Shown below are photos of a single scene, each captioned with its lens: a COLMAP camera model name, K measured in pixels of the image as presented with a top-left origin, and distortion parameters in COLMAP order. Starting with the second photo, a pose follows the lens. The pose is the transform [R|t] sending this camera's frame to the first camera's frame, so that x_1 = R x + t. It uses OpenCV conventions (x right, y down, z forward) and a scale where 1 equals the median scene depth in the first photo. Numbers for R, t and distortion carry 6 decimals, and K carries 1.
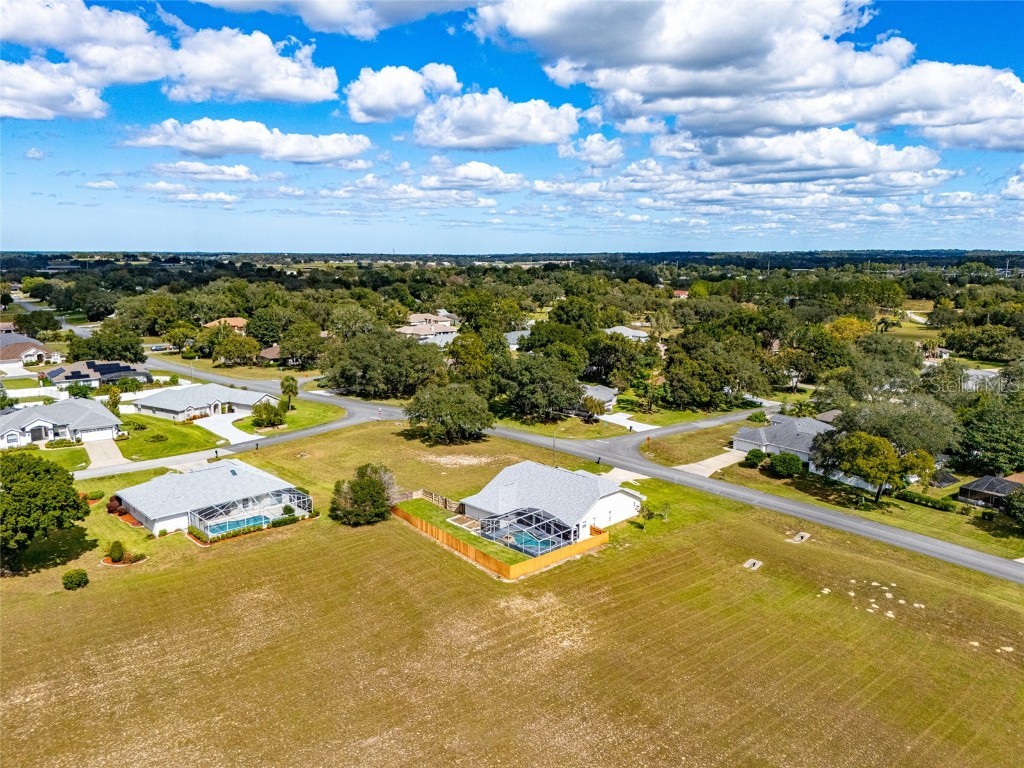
lens RADIAL K [[751.0, 0, 512.0], [0, 751.0, 384.0], [0, 0, 1]] dist [0.064990, -0.058560]
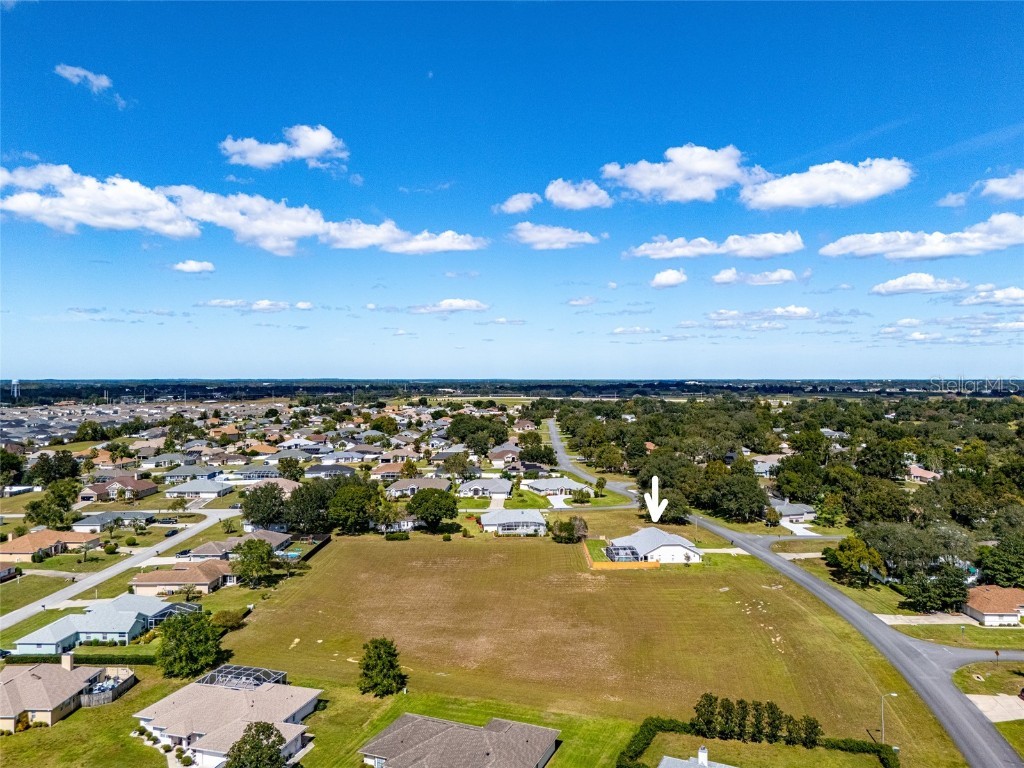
lens RADIAL K [[740.3, 0, 512.0], [0, 740.3, 384.0], [0, 0, 1]] dist [0.007841, 0.001929]
pose [[0.779000, 0.005180, -0.627003, 0.884163], [-0.109313, 0.985774, -0.127670, 0.026304], [0.617422, 0.167994, 0.768484, -0.670722]]
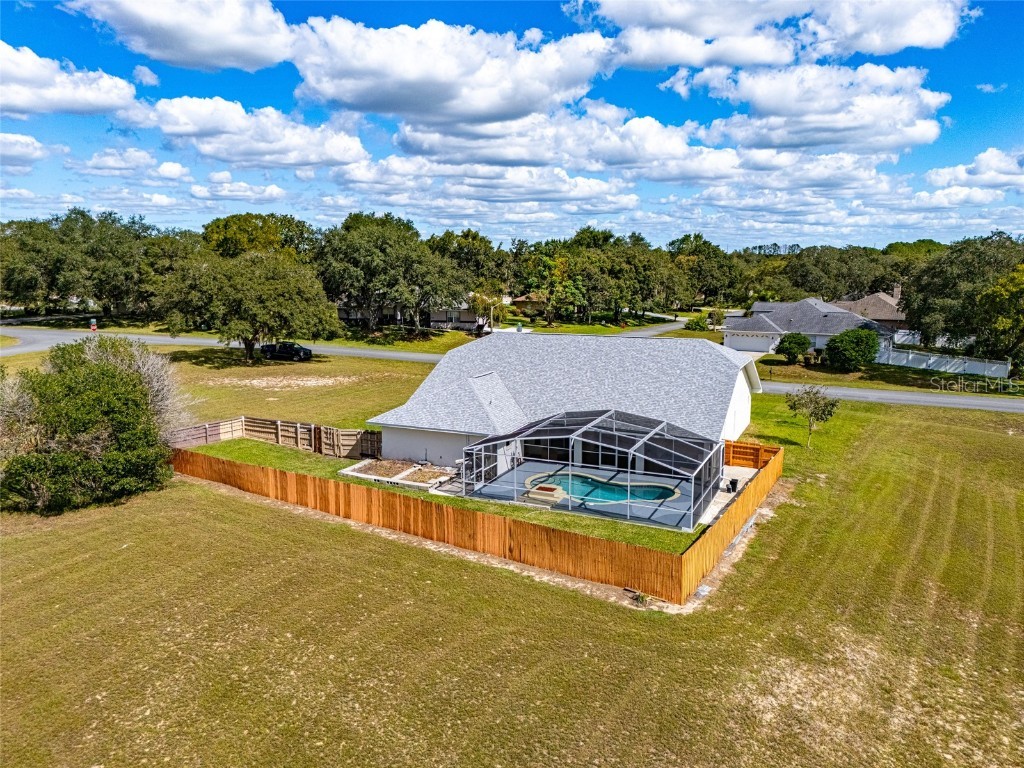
lens RADIAL K [[751.0, 0, 512.0], [0, 751.0, 384.0], [0, 0, 1]] dist [0.064990, -0.058560]
pose [[0.937521, -0.054718, 0.343600, -0.122857], [0.060355, 0.998161, -0.005723, 0.133765], [-0.342655, 0.026103, 0.939099, 0.576354]]
